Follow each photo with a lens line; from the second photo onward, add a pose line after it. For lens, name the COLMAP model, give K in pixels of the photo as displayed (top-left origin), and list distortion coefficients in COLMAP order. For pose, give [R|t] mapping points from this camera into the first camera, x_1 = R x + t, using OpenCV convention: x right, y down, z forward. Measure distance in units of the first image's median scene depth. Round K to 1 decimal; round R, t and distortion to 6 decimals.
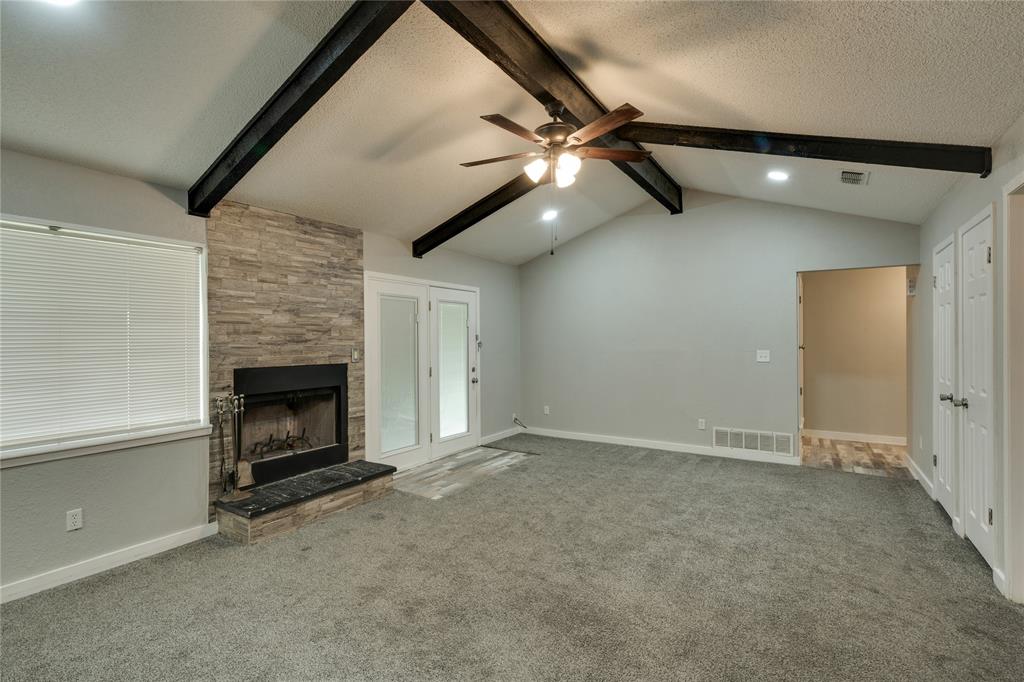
lens RADIAL K [[471.4, 0, 514.8], [0, 471.4, 340.9], [0, 0, 1]] dist [-0.003914, 0.000980]
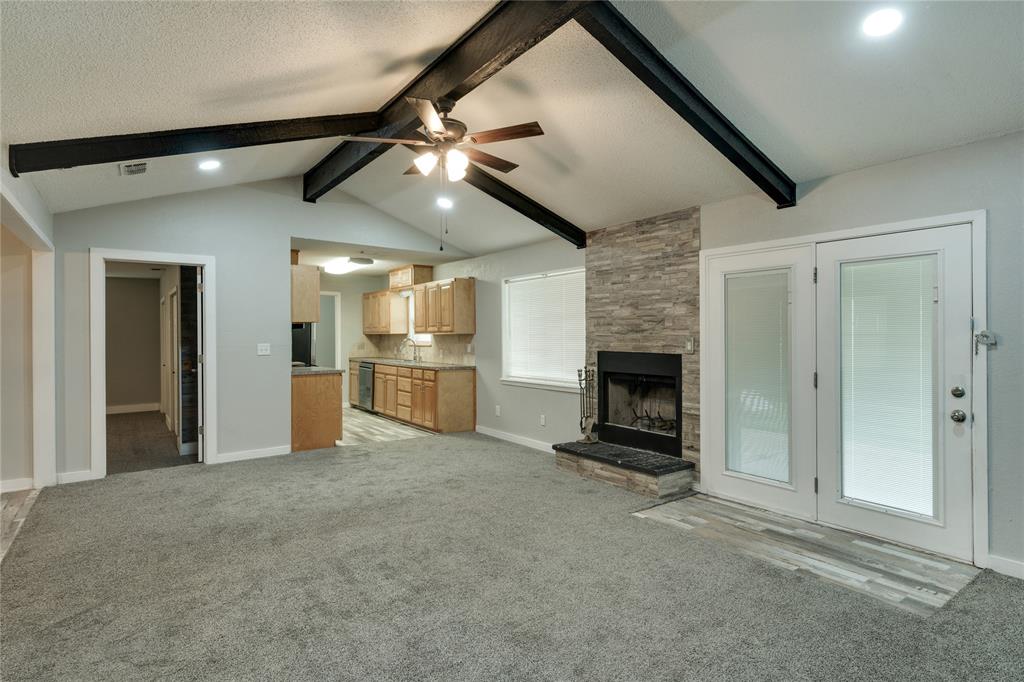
lens RADIAL K [[531.7, 0, 505.5], [0, 531.7, 334.5], [0, 0, 1]] dist [-0.010837, 0.000396]
pose [[-0.374559, 0.010049, -0.927148, 0.789660], [0.004062, 0.999949, 0.009198, -0.003648], [0.927194, -0.000321, -0.374581, 1.106355]]
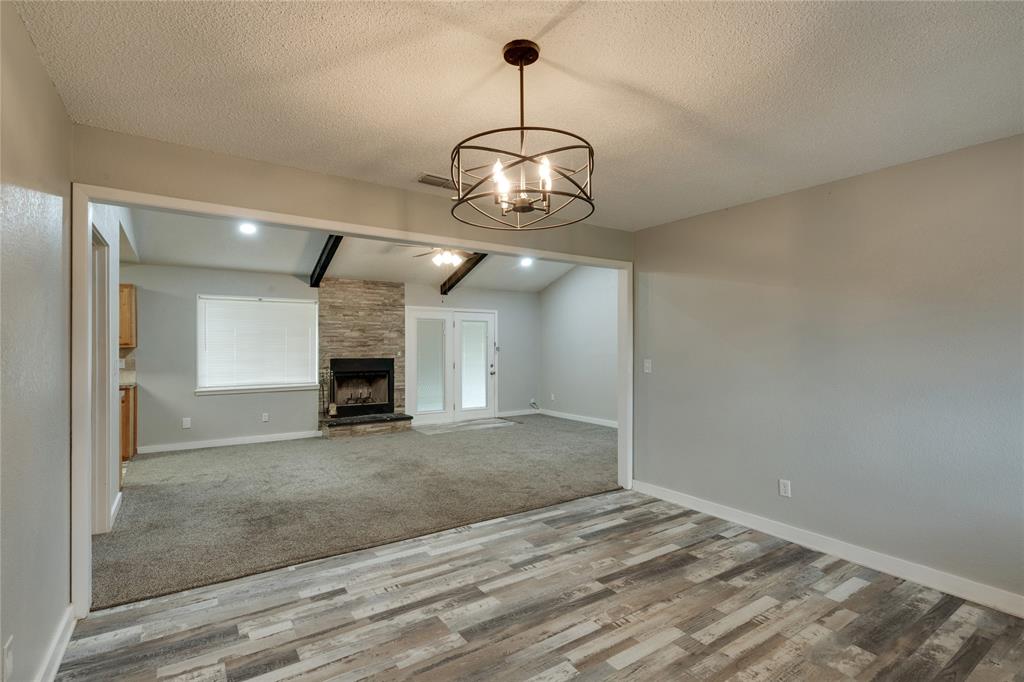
lens RADIAL K [[488.0, 0, 516.3], [0, 488.0, 344.8], [0, 0, 1]] dist [-0.003377, 0.001171]
pose [[0.921156, 0.003237, -0.389179, 0.822753], [-0.005562, 0.999973, -0.004848, 0.003202], [0.389153, 0.006630, 0.921149, -0.547407]]
